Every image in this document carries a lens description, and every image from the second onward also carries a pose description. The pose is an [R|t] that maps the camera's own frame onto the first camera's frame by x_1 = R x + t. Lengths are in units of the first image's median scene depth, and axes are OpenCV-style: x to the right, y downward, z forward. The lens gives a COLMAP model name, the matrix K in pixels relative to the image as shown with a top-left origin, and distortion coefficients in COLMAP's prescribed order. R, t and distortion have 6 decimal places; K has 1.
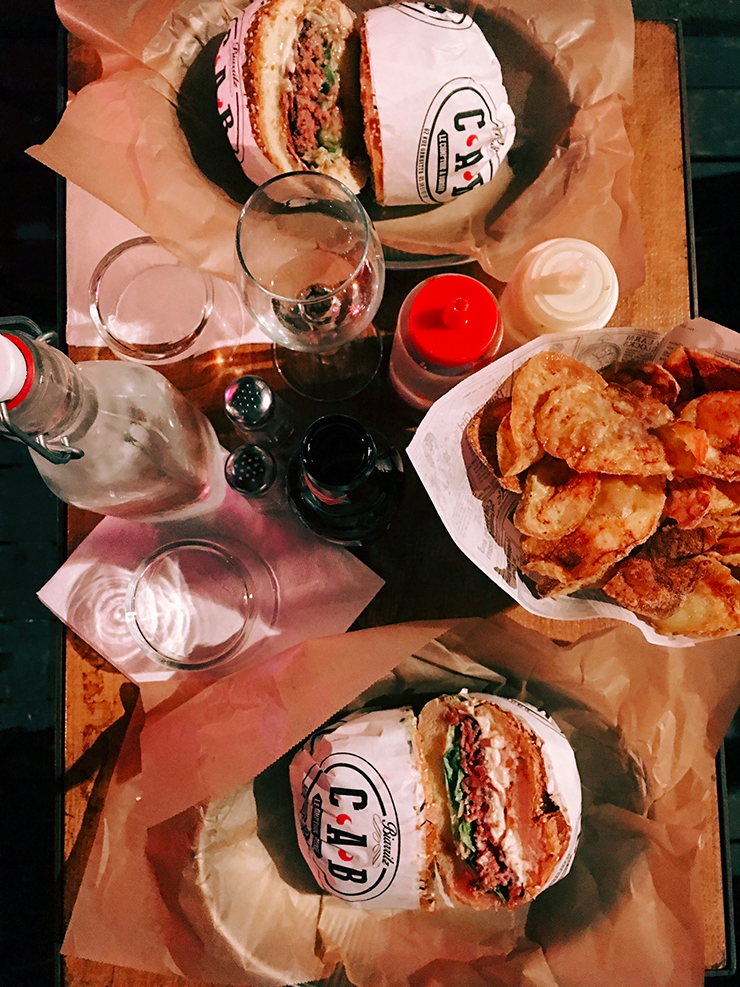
lens RADIAL K [[851.4, 0, 371.4], [0, 851.4, 492.2], [0, 0, 1]] dist [0.037530, -0.029464]
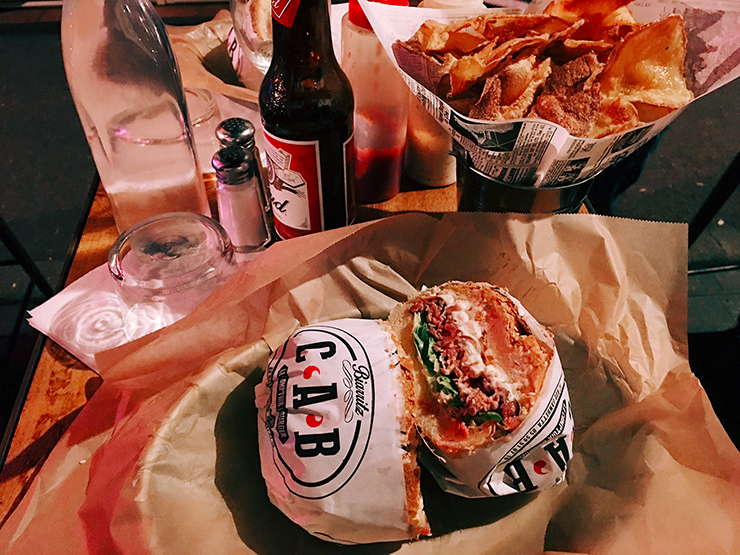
lens RADIAL K [[638.3, 0, 369.8], [0, 638.3, 277.2], [0, 0, 1]] dist [0.037530, -0.029464]
pose [[0.997262, -0.046971, 0.057118, -0.003792], [0.072741, 0.762220, -0.643218, 0.741201], [-0.013324, 0.645611, 0.763550, 0.401852]]
